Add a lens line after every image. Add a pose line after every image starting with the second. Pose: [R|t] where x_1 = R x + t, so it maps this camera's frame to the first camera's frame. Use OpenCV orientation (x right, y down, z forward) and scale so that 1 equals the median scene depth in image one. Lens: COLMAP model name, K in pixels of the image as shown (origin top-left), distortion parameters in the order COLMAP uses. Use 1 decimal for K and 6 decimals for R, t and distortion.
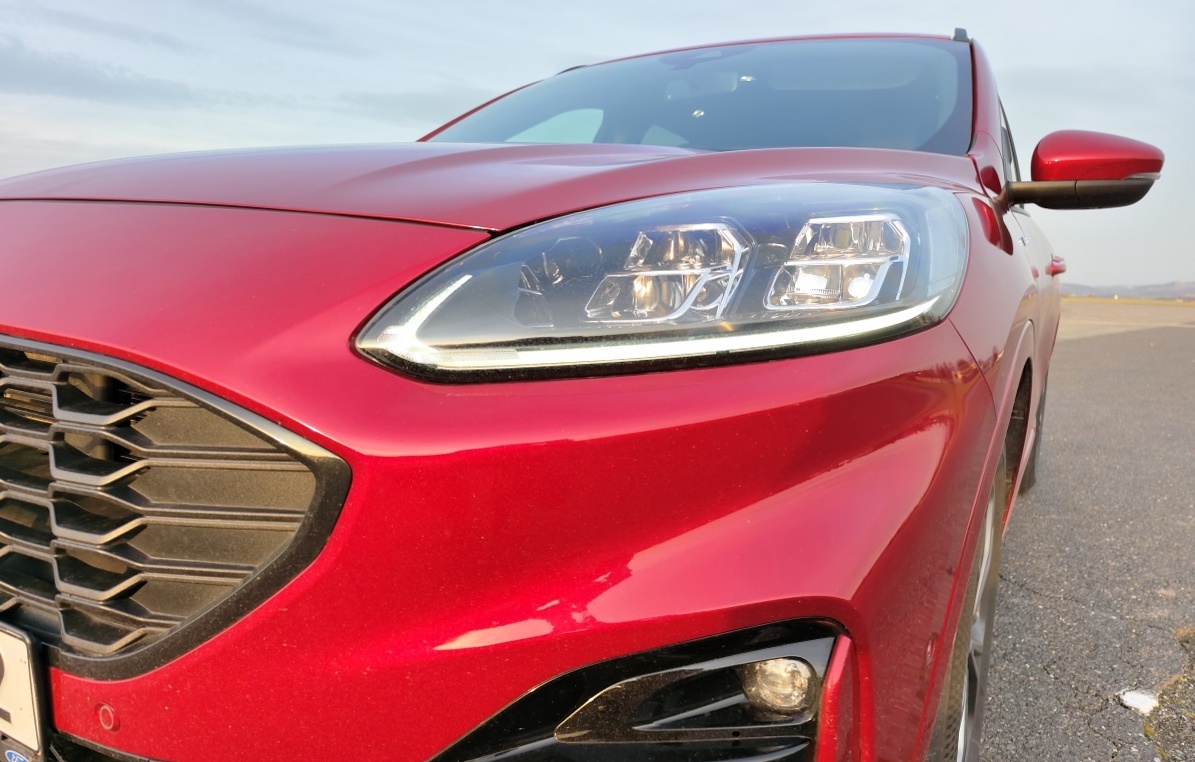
lens RADIAL K [[824.0, 0, 609.8], [0, 824.0, 355.0], [0, 0, 1]] dist [-0.002070, -0.022156]
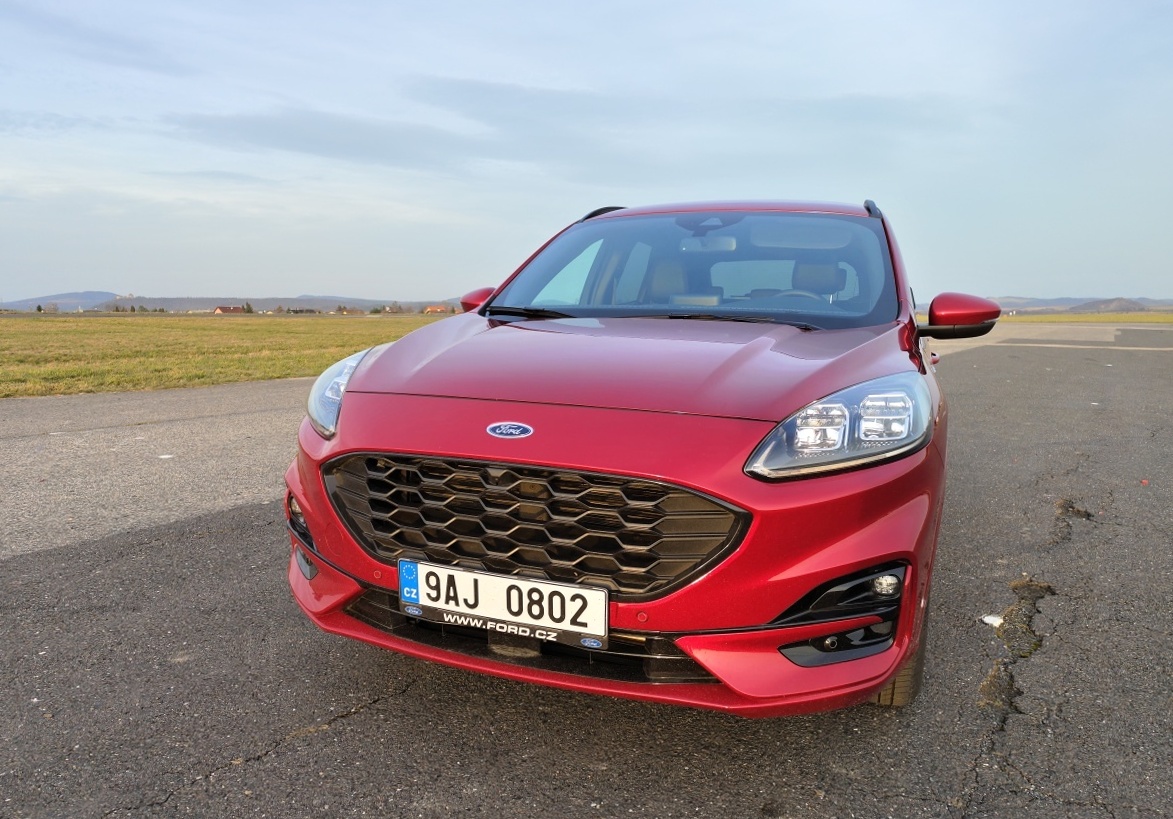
lens RADIAL K [[819.9, 0, 586.4], [0, 819.9, 411.6], [0, 0, 1]] dist [-0.008956, -0.002729]
pose [[0.988688, -0.042585, 0.143816, -0.455214], [0.037174, 0.998504, 0.040106, -0.126076], [-0.145309, -0.034306, 0.988791, -0.602165]]
